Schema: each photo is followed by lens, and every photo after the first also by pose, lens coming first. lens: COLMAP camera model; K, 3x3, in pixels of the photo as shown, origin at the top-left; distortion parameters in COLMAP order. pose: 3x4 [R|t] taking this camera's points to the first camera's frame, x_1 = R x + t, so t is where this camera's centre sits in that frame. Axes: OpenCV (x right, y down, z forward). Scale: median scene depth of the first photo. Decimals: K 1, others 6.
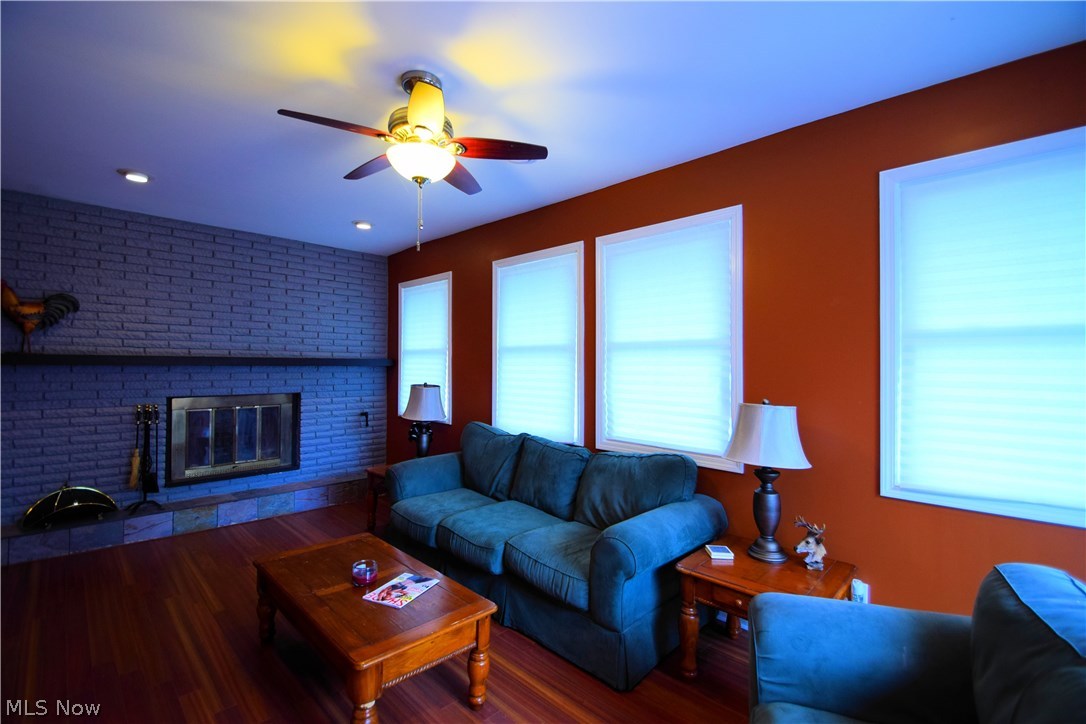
lens RADIAL K [[474.4, 0, 538.3], [0, 474.4, 357.5], [0, 0, 1]] dist [-0.001795, -0.000307]
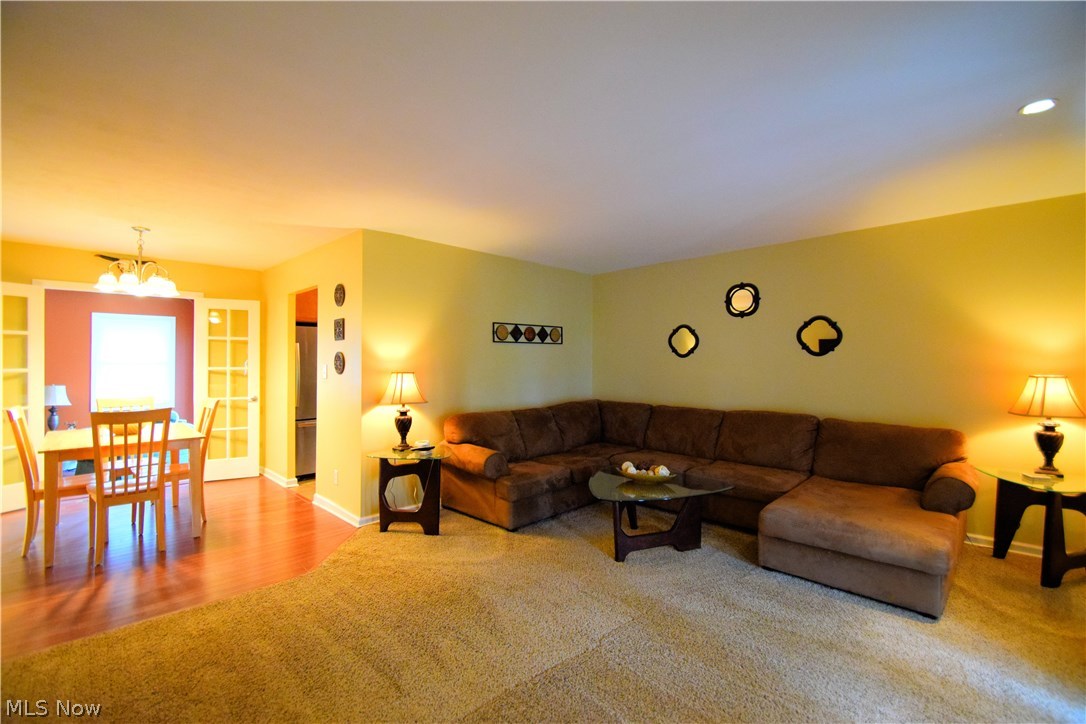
lens RADIAL K [[474.4, 0, 538.3], [0, 474.4, 357.5], [0, 0, 1]] dist [-0.001795, -0.000307]
pose [[0.000260, 0.000543, 1.000000, -2.441881], [-0.011238, 0.999937, -0.000540, -0.110174], [-0.999937, -0.011237, 0.000266, -1.999359]]
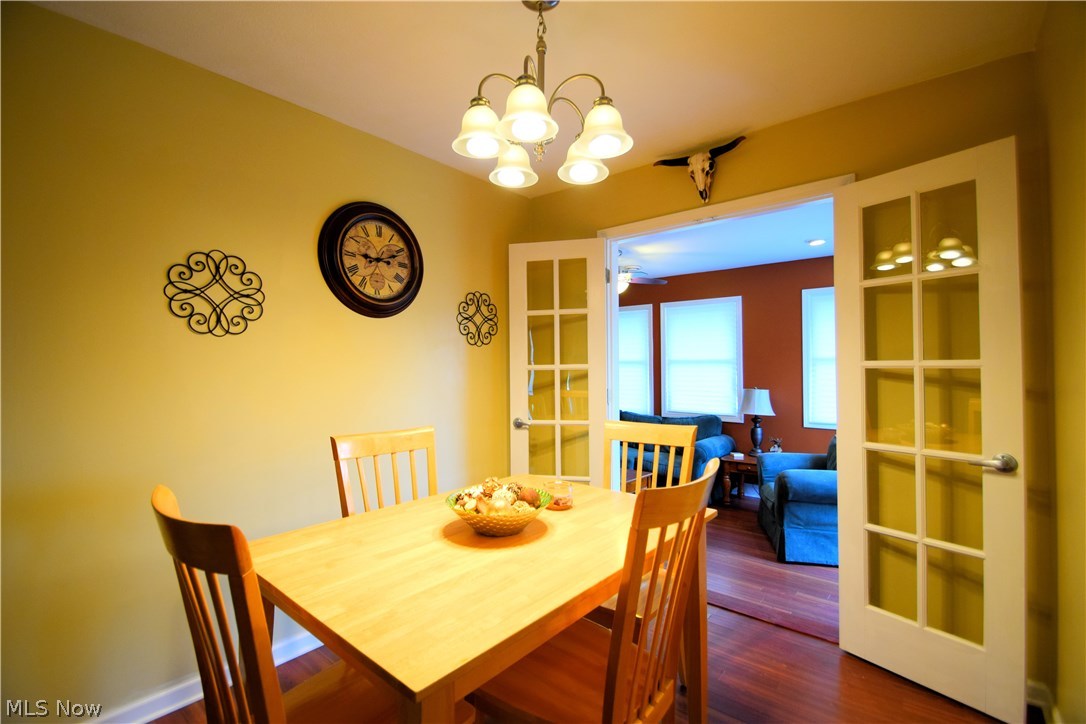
lens RADIAL K [[474.4, 0, 538.3], [0, 474.4, 357.5], [0, 0, 1]] dist [-0.001795, -0.000307]
pose [[0.997427, -0.009492, 0.071057, -0.719899], [0.009985, 0.999928, -0.006581, -0.049371], [-0.070989, 0.007273, 0.997451, -1.195261]]
